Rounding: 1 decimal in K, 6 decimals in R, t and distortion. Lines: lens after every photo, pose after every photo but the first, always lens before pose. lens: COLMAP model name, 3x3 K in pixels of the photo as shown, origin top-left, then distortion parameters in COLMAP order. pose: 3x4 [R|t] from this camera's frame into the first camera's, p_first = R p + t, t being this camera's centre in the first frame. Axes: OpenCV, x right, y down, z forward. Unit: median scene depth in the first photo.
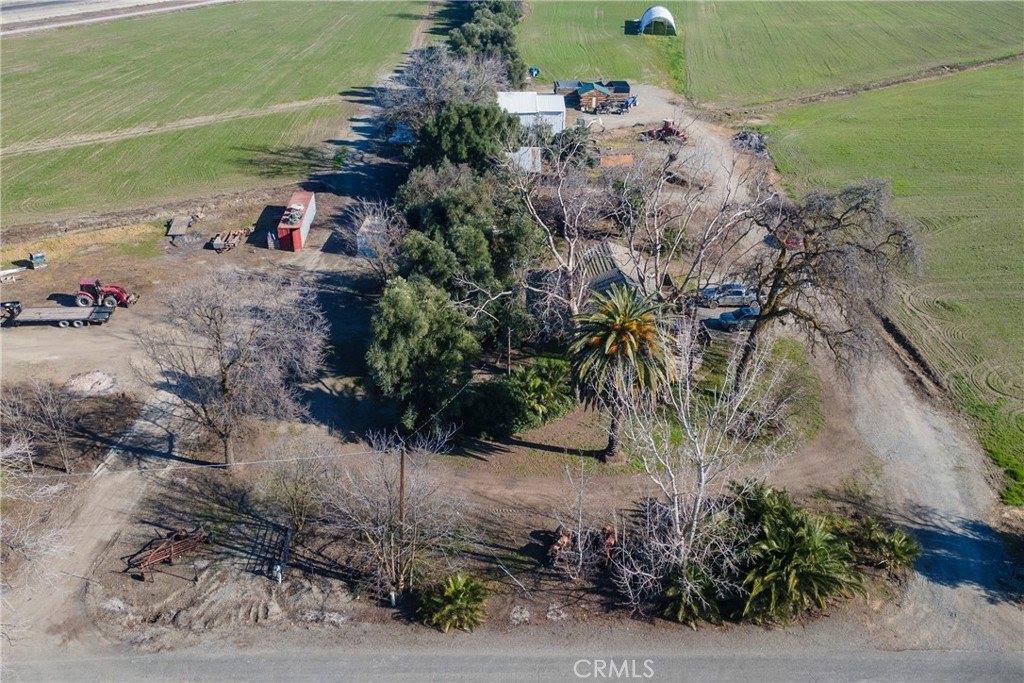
lens RADIAL K [[891.5, 0, 516.2], [0, 891.5, 344.2], [0, 0, 1]] dist [0.013685, 0.053432]
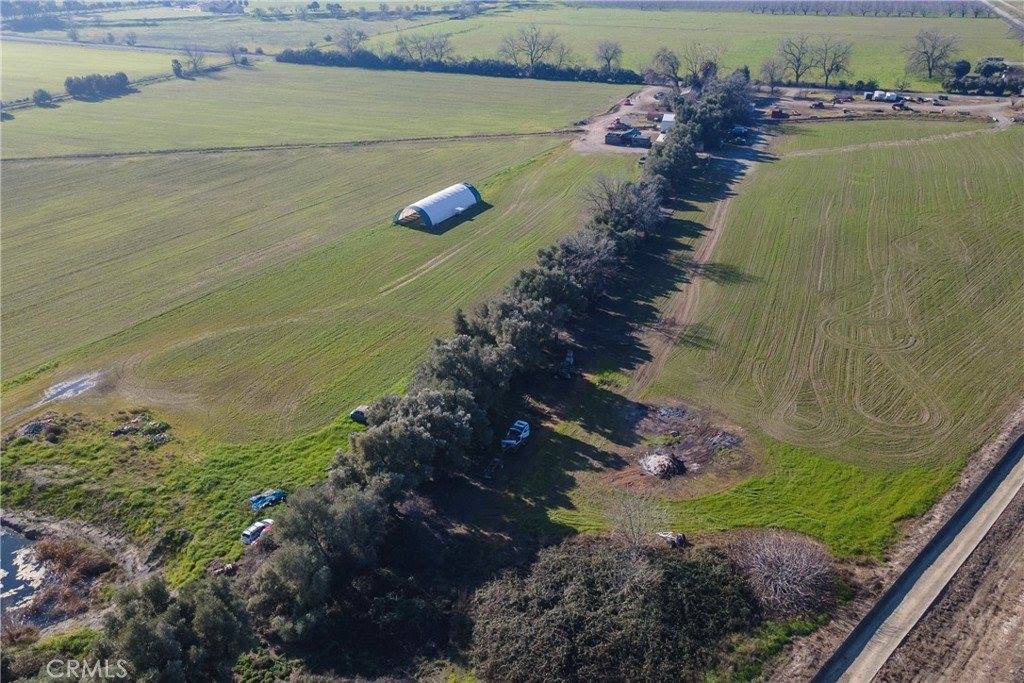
lens RADIAL K [[891.5, 0, 516.2], [0, 891.5, 344.2], [0, 0, 1]] dist [0.013685, 0.053432]
pose [[-0.940890, -0.145204, 0.306009, -0.589532], [0.154793, 0.619251, 0.769784, -2.774661], [-0.301272, 0.771650, -0.560171, 4.627170]]
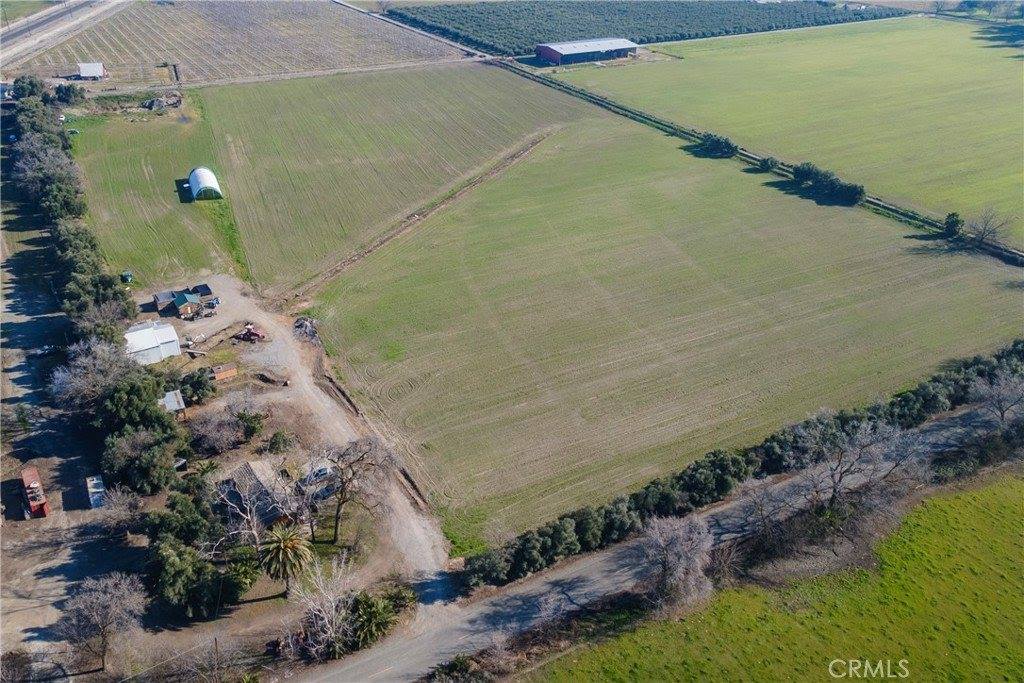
lens RADIAL K [[891.5, 0, 516.2], [0, 891.5, 344.2], [0, 0, 1]] dist [0.013685, 0.053432]
pose [[0.871759, -0.231565, 0.431756, -0.165680], [0.223304, 0.972193, 0.070545, -0.389985], [-0.436086, 0.034915, 0.899228, -0.964900]]
